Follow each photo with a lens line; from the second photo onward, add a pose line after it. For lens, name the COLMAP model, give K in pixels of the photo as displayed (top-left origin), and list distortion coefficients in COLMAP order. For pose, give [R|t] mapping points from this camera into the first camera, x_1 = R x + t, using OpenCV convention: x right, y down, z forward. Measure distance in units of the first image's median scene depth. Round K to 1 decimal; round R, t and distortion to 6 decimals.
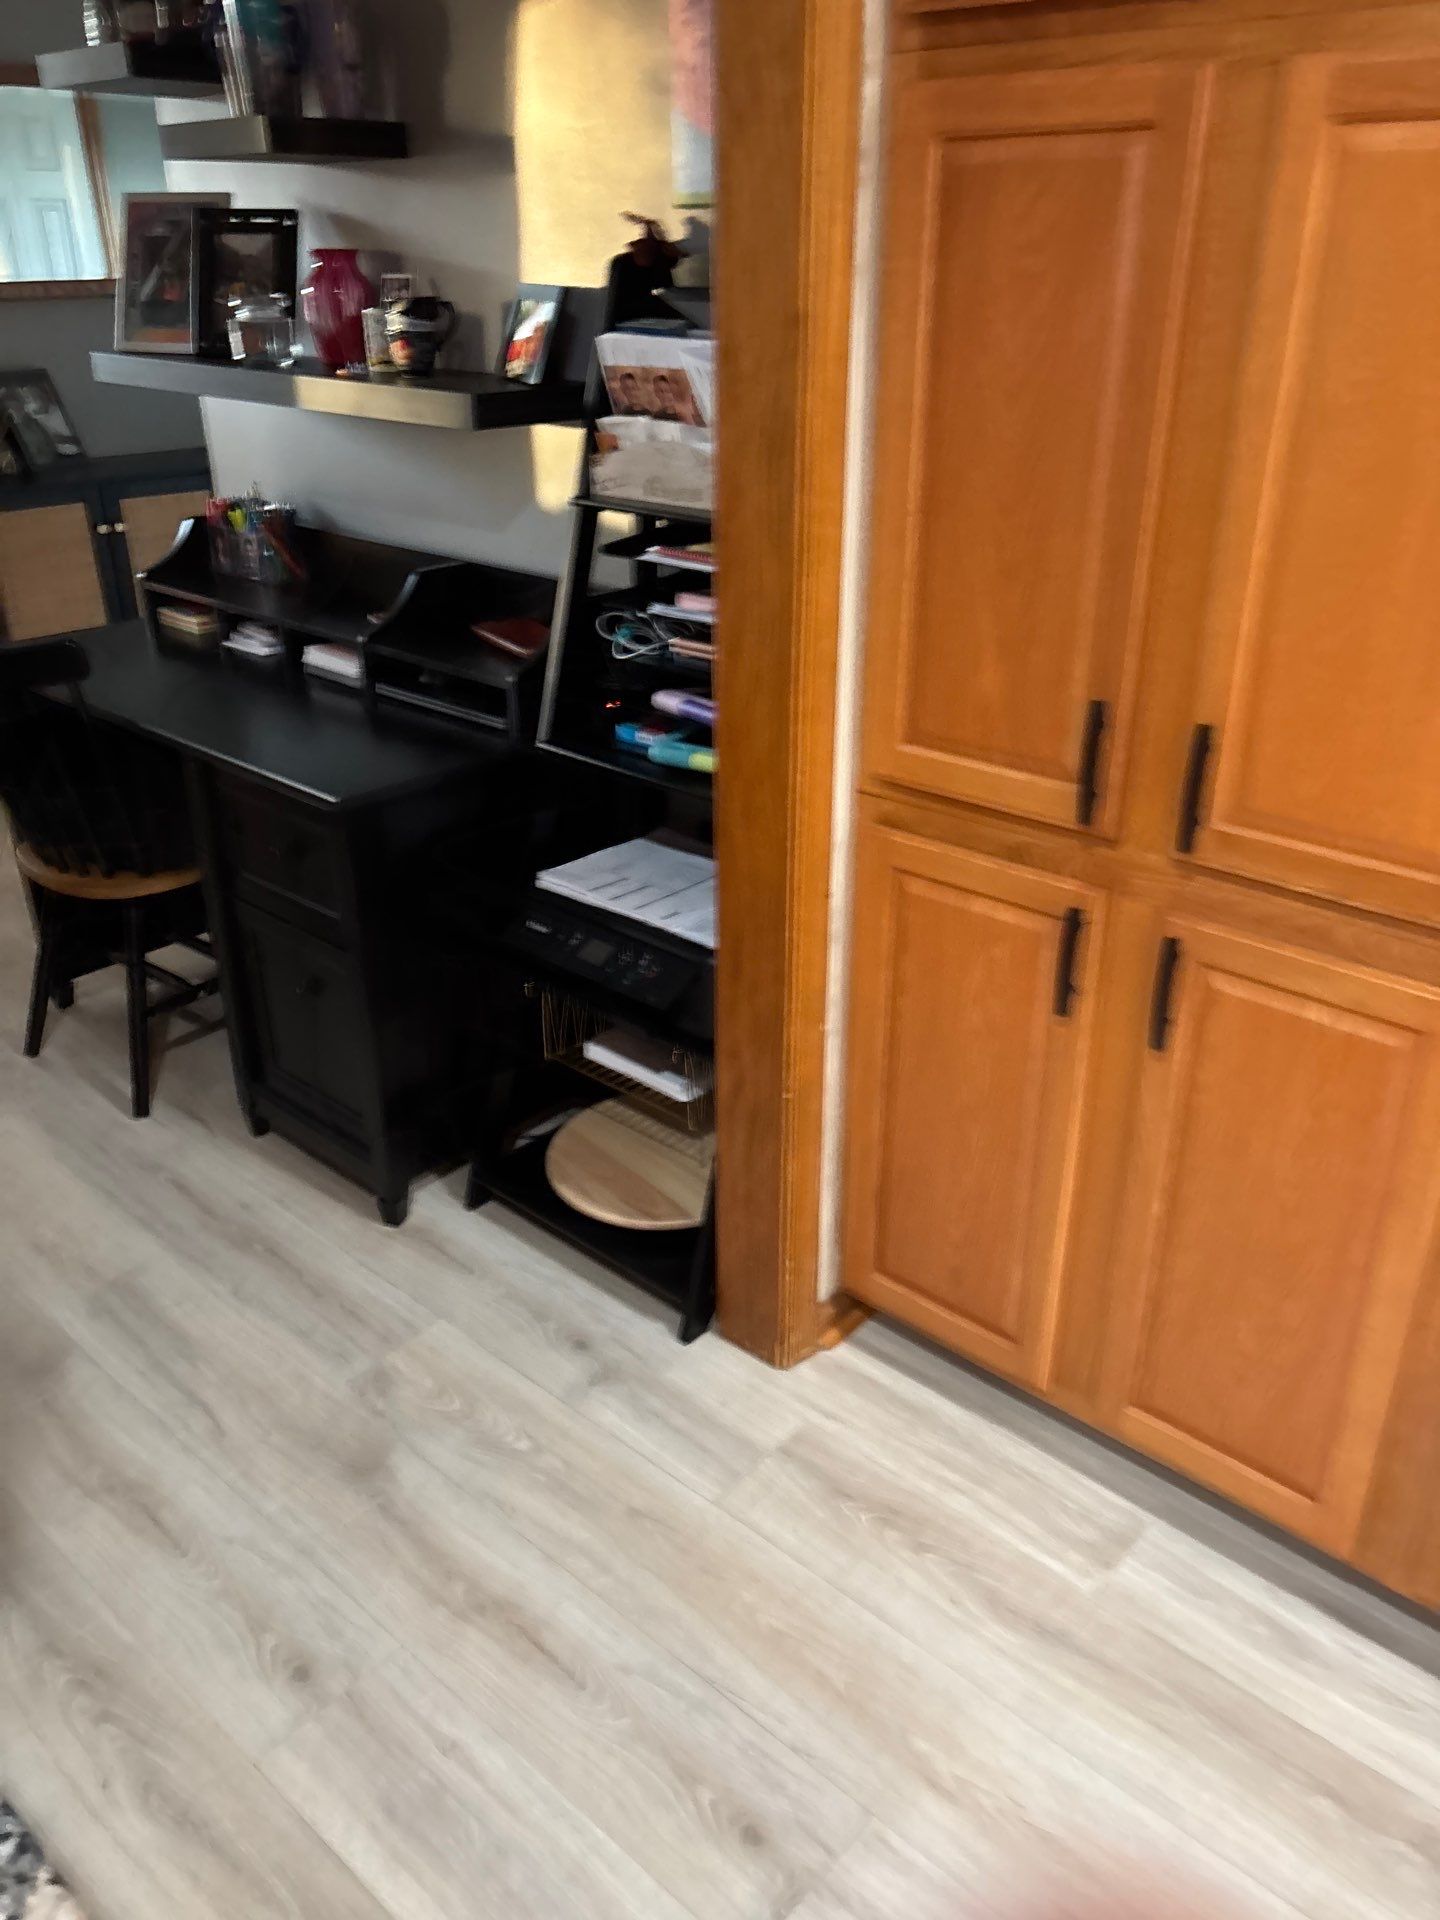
lens RADIAL K [[1482.6, 0, 694.2], [0, 1482.6, 956.3], [0, 0, 1]] dist [0.021441, -0.000660]
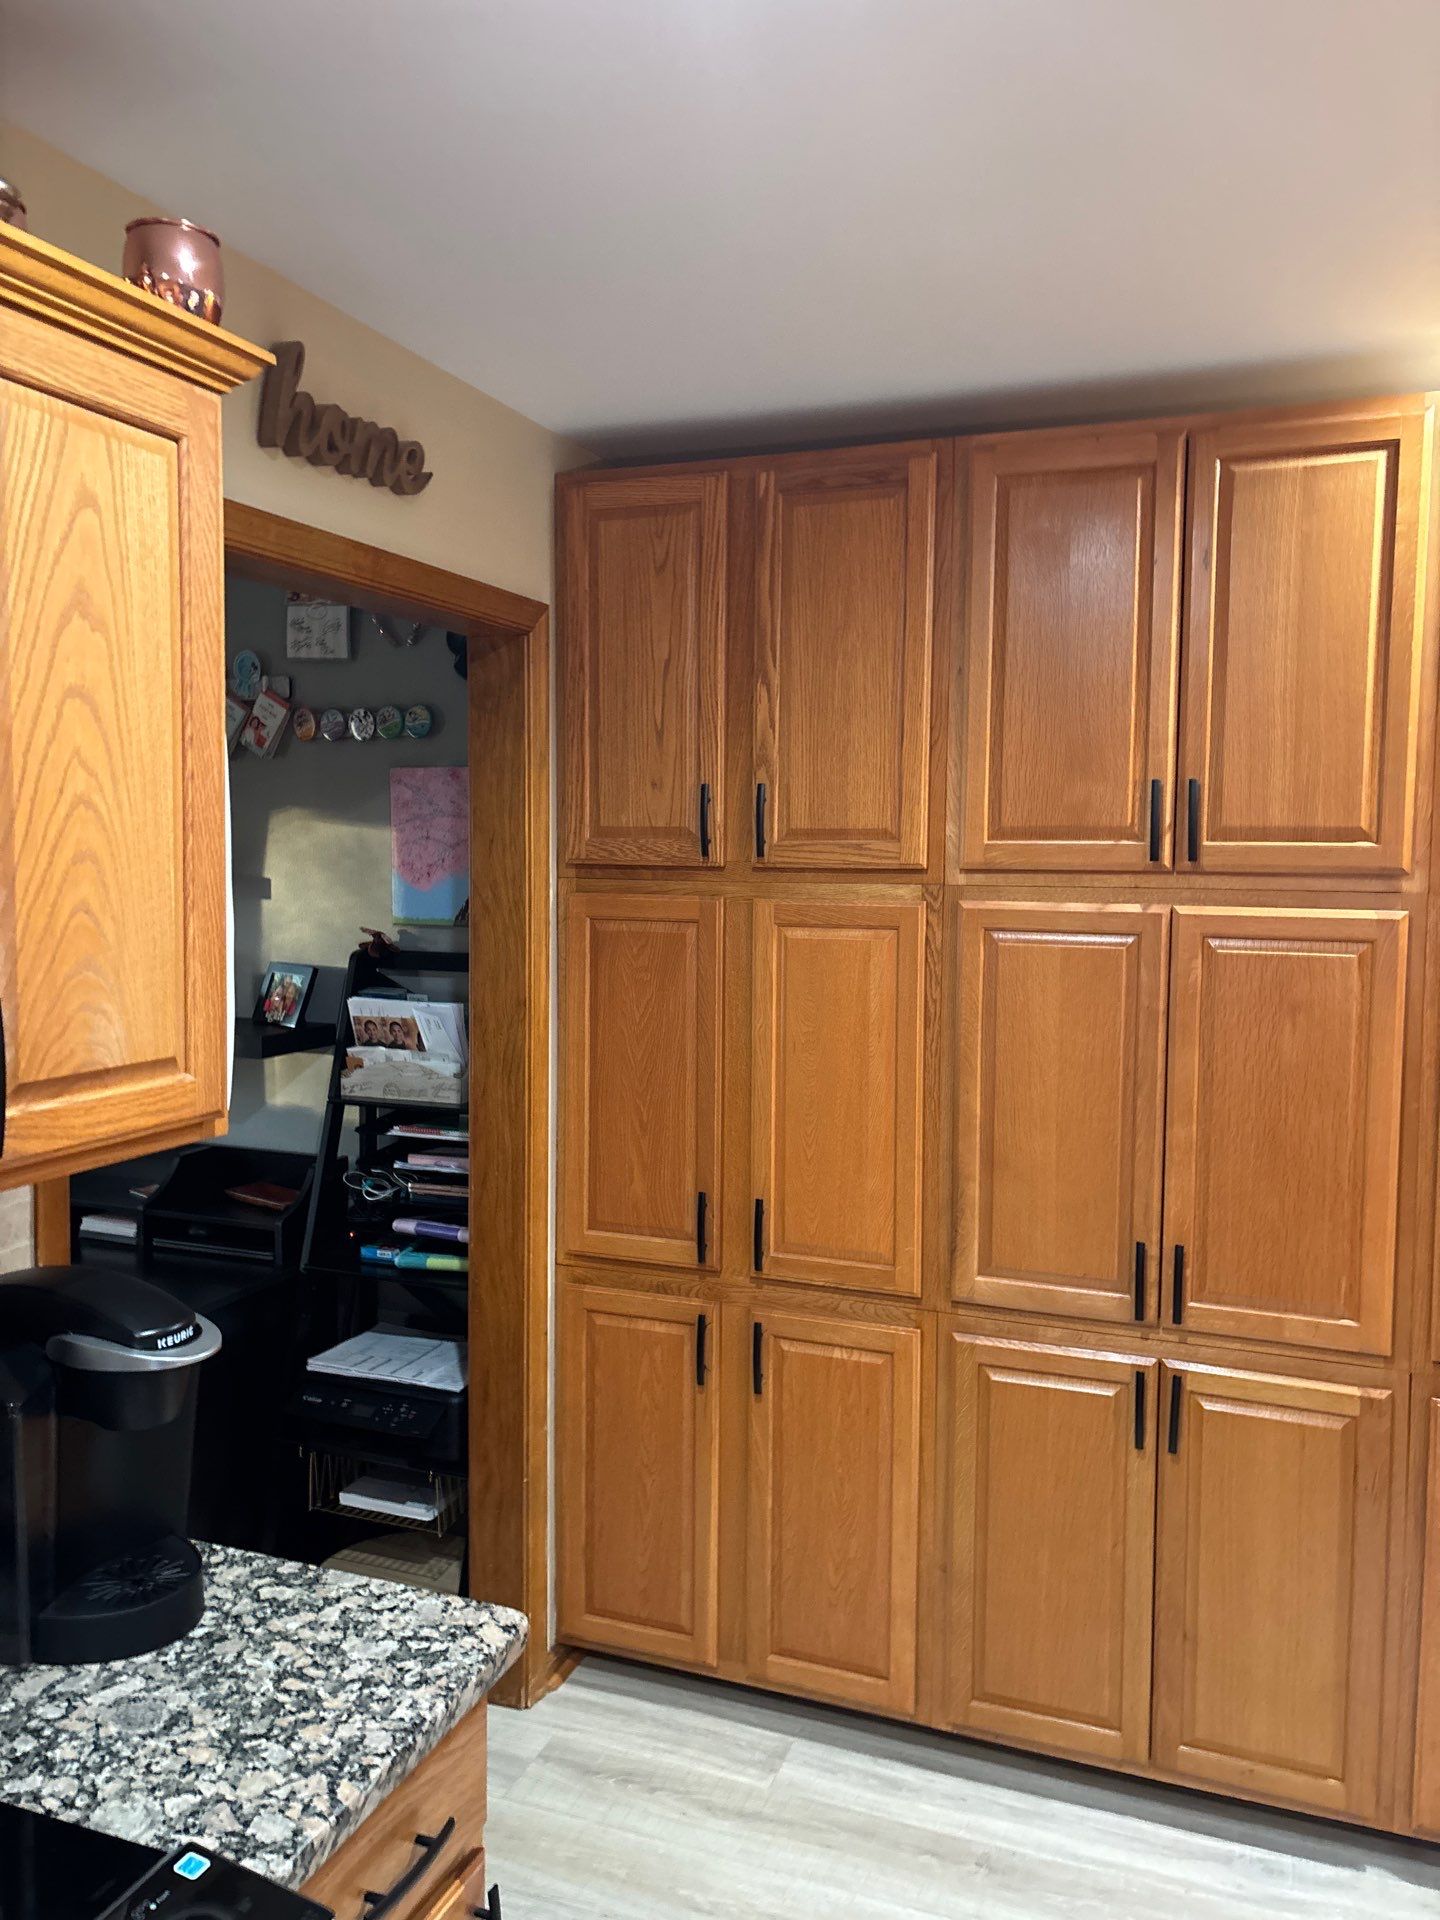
lens RADIAL K [[1447.5, 0, 708.8], [0, 1447.5, 948.6], [0, 0, 1]] dist [0.094868, -0.097020]
pose [[0.934901, -0.009230, 0.354787, -0.323295], [0.141414, 0.926566, -0.348536, 0.160222], [-0.325517, 0.376018, 0.867553, -0.617463]]
